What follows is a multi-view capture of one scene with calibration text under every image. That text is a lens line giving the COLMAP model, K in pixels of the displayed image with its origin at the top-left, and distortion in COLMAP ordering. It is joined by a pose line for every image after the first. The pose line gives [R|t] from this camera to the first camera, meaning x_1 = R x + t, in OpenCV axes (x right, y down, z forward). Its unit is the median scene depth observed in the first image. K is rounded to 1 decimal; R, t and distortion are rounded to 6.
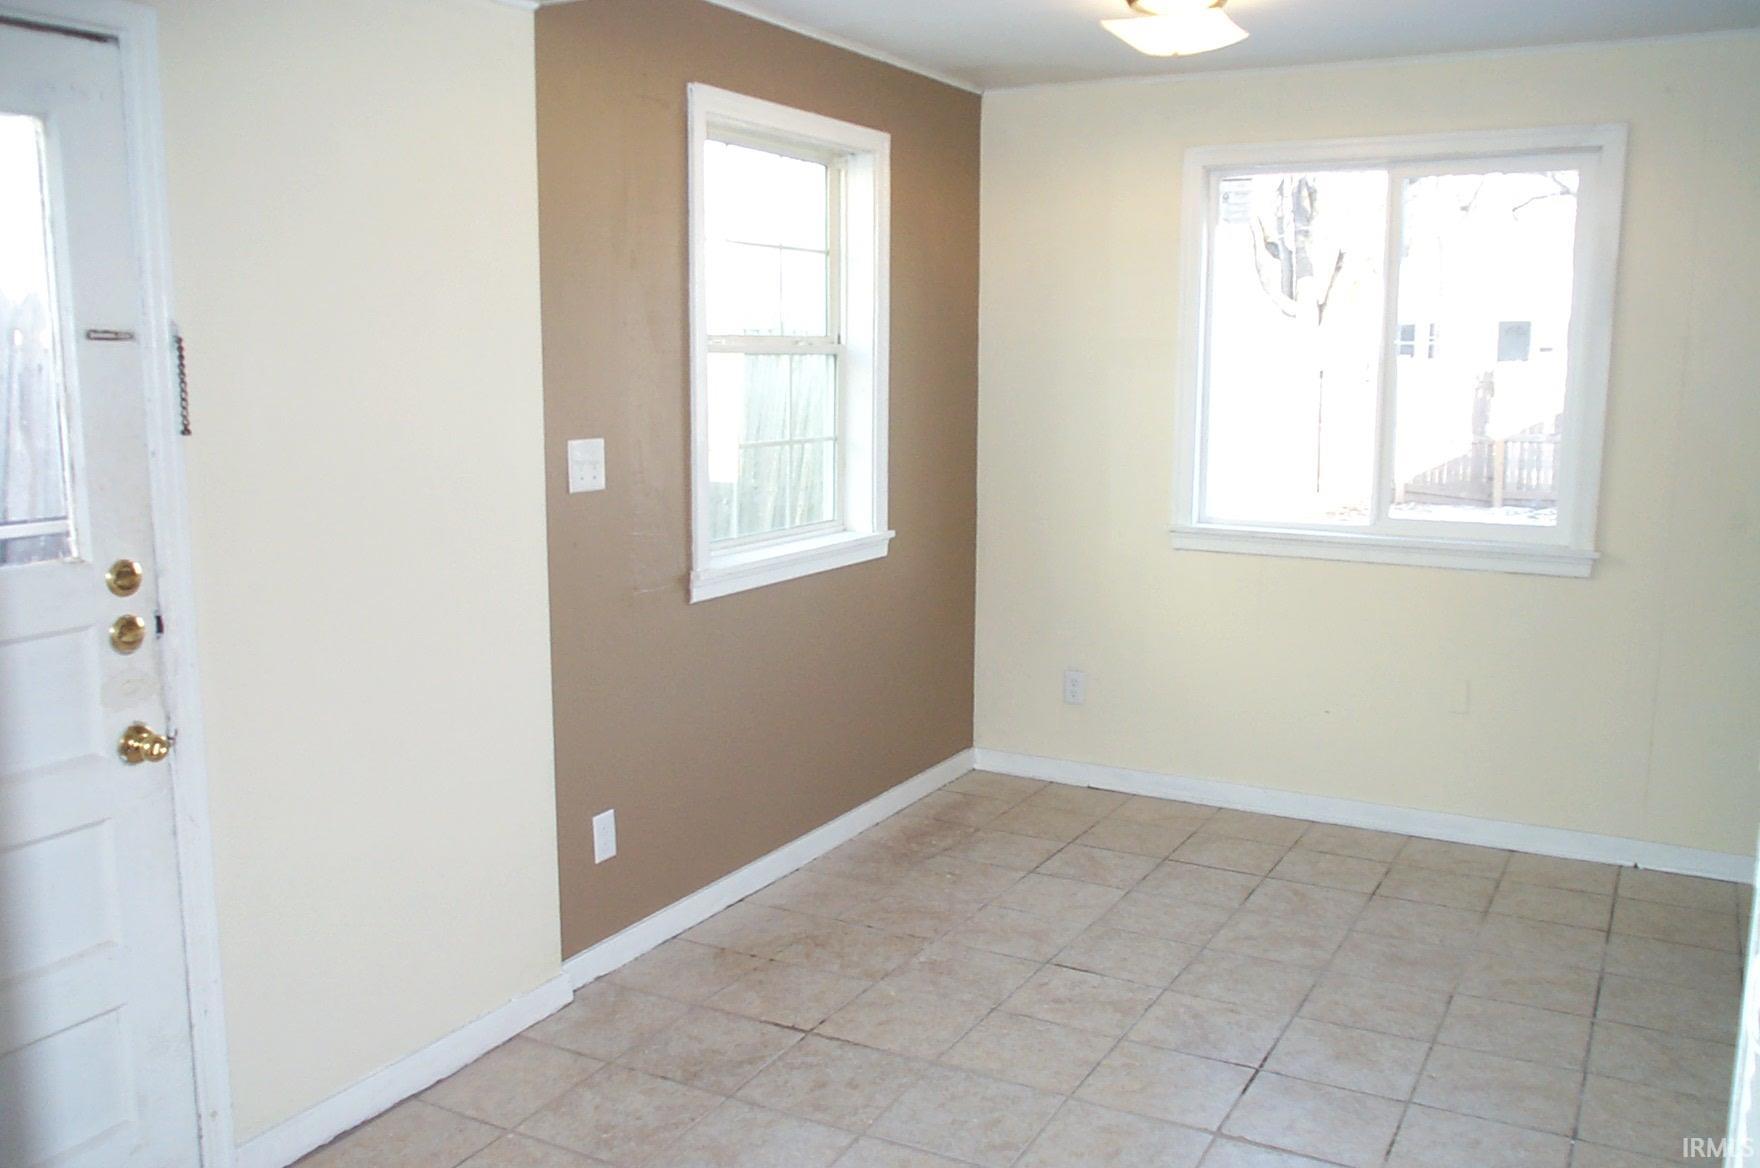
lens RADIAL K [[1517.0, 0, 904.8], [0, 1517.0, 577.8], [0, 0, 1]] dist [-0.029240, 0.008429]
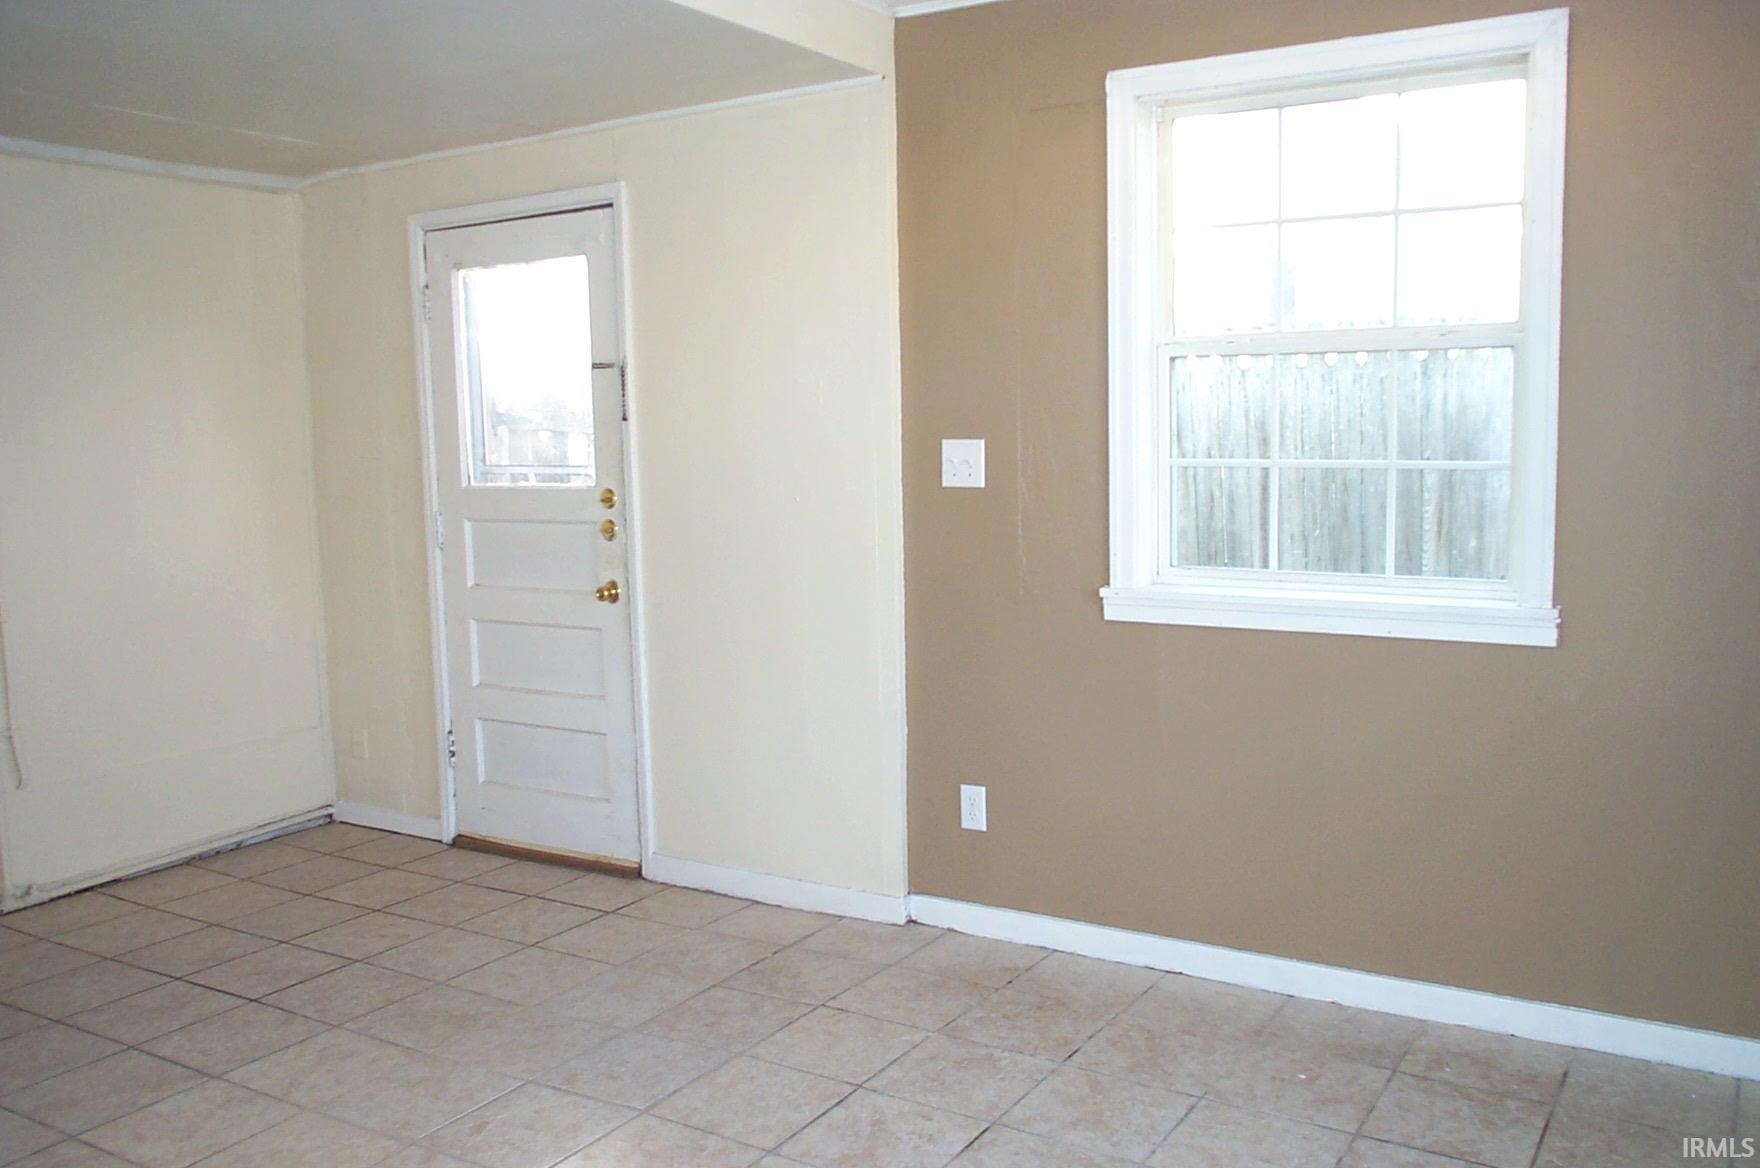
lens RADIAL K [[1487.7, 0, 880.0], [0, 1487.7, 584.0], [0, 0, 1]] dist [-0.003766, 0.002169]
pose [[-0.064391, 0.105436, -0.992339, 0.871046], [-0.134760, 0.984376, 0.113334, -0.101730], [0.988784, 0.141025, -0.049176, 0.991788]]
